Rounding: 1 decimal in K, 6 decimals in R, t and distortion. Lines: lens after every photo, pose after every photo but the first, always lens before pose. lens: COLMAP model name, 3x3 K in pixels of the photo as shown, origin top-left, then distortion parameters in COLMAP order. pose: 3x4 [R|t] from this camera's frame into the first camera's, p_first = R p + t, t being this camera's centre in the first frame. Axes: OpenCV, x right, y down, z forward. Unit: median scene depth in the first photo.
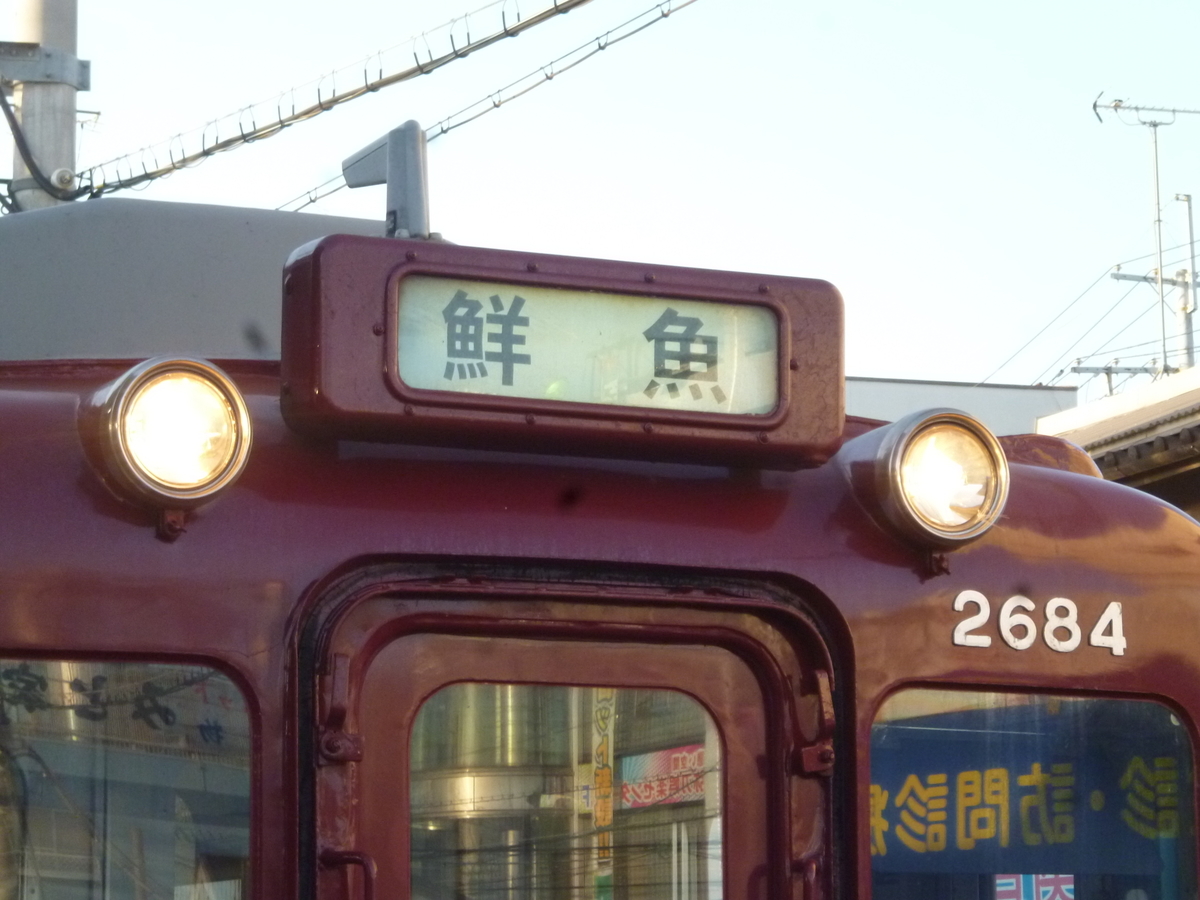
lens RADIAL K [[3928.7, 0, 600.0], [0, 3928.7, 450.0], [0, 0, 1]] dist [0.005208, 0.000000]
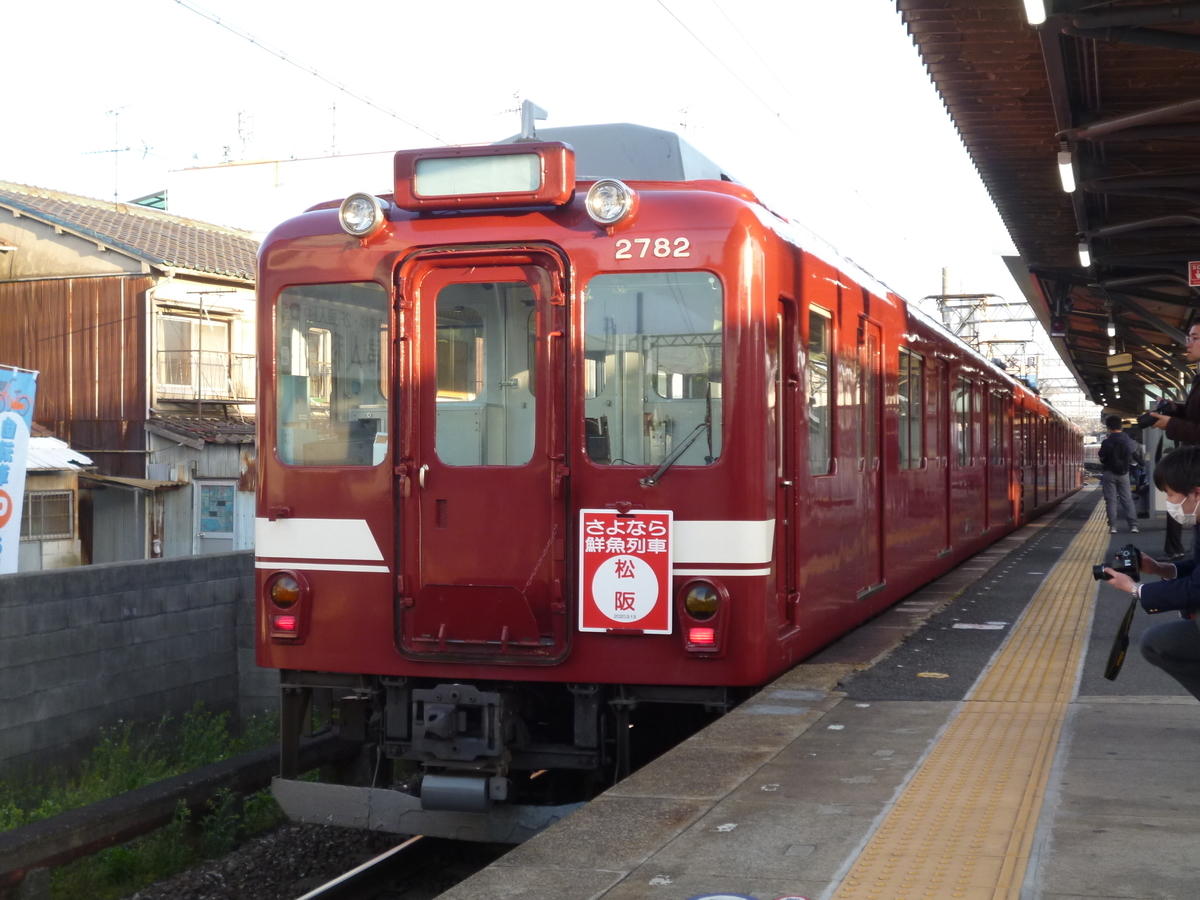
lens RADIAL K [[1677.4, 0, 599.6], [0, 1677.4, 453.5], [0, 0, 1]] dist [-0.120697, 0.000000]
pose [[0.738610, -0.002817, -0.674127, 0.967221], [0.100169, 0.989349, 0.105617, 0.062844], [0.666649, -0.145536, 0.731025, 0.046205]]
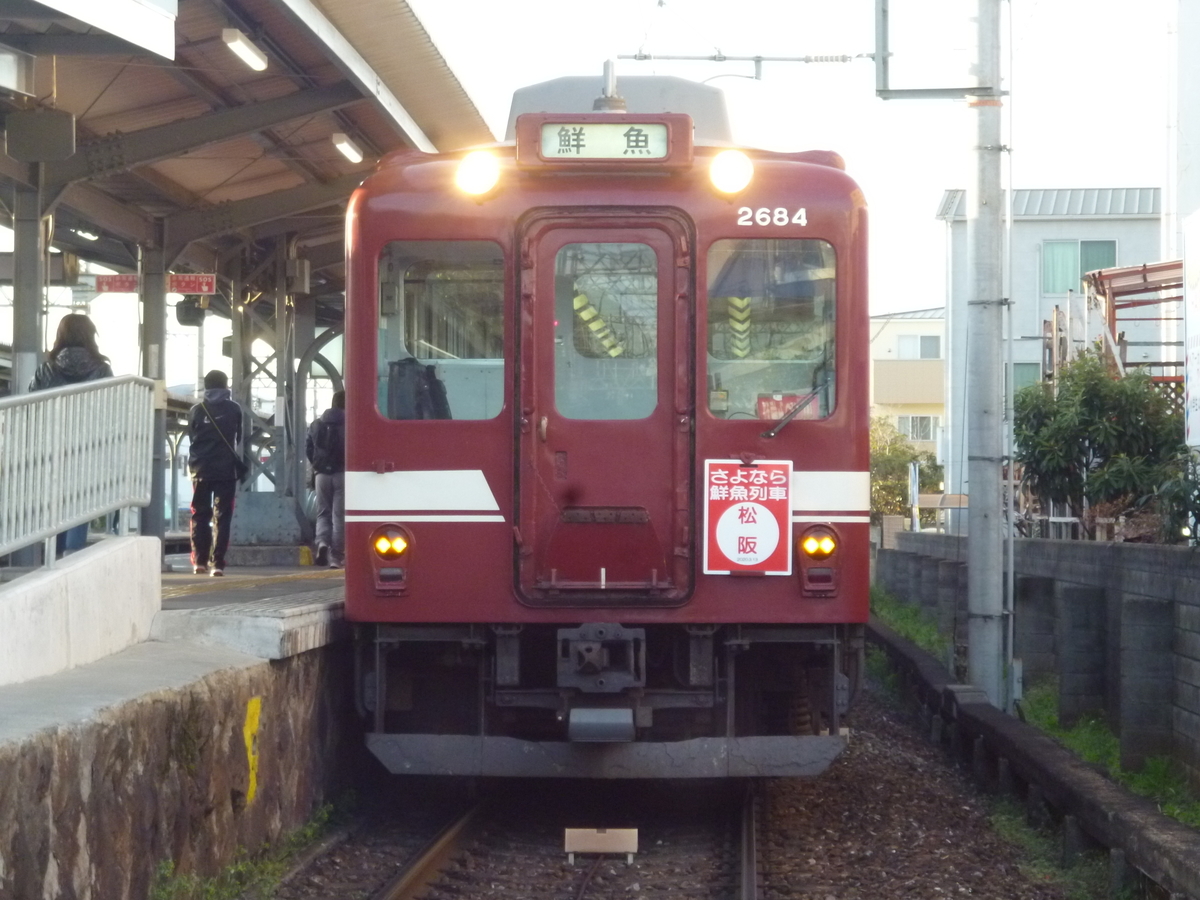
lens RADIAL K [[3435.6, 0, 596.4], [0, 3435.6, 450.3], [0, 0, 1]] dist [0.023384, 0.000000]
pose [[0.890009, -0.002933, -0.455933, 1.298265], [0.063242, 0.991107, 0.117077, -0.105977], [0.451535, -0.133034, 0.882280, -1.579413]]
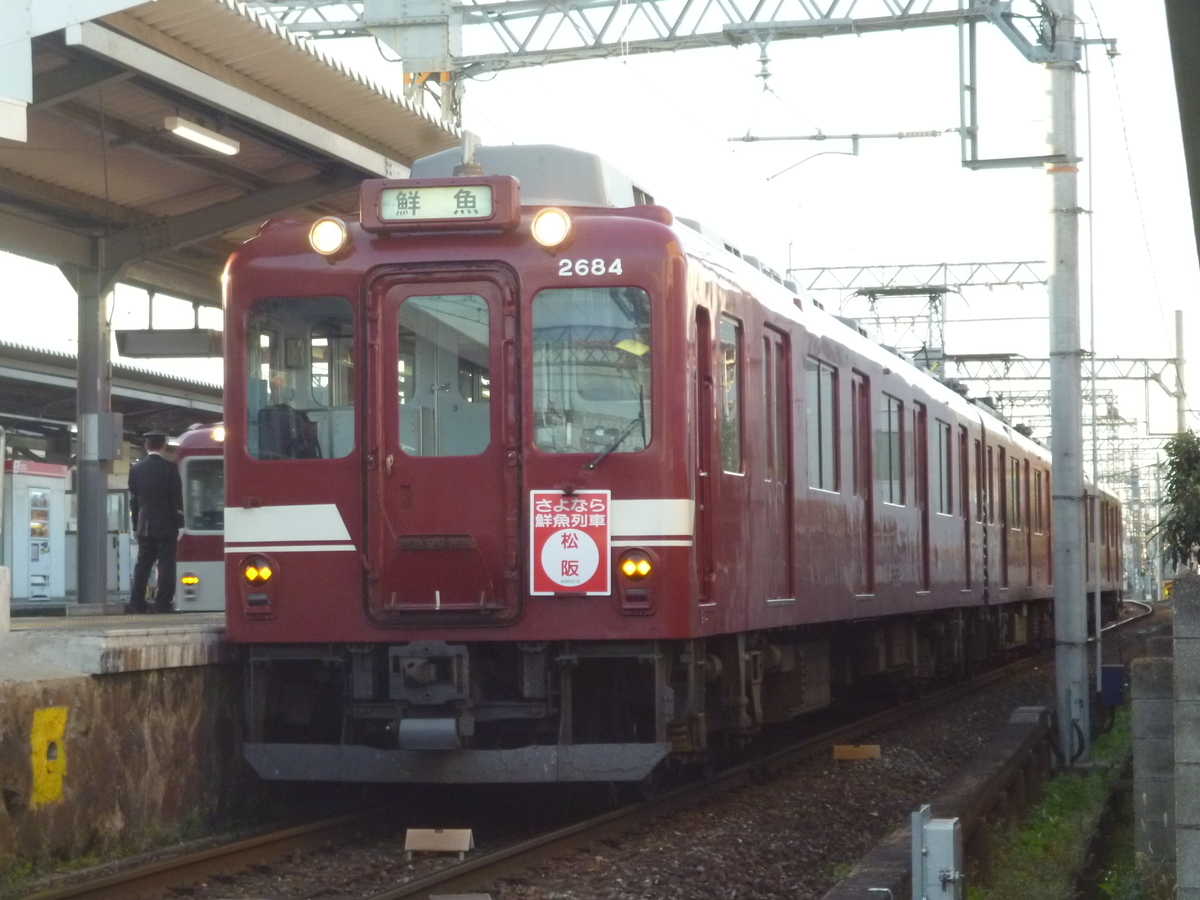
lens RADIAL K [[3070.7, 0, 605.4], [0, 3070.7, 448.0], [0, 0, 1]] dist [0.009138, 0.000000]
pose [[0.804299, -0.030971, -0.593417, 1.789455], [0.098104, 0.991858, 0.081202, -0.016197], [0.586071, -0.123527, 0.800789, -1.208378]]
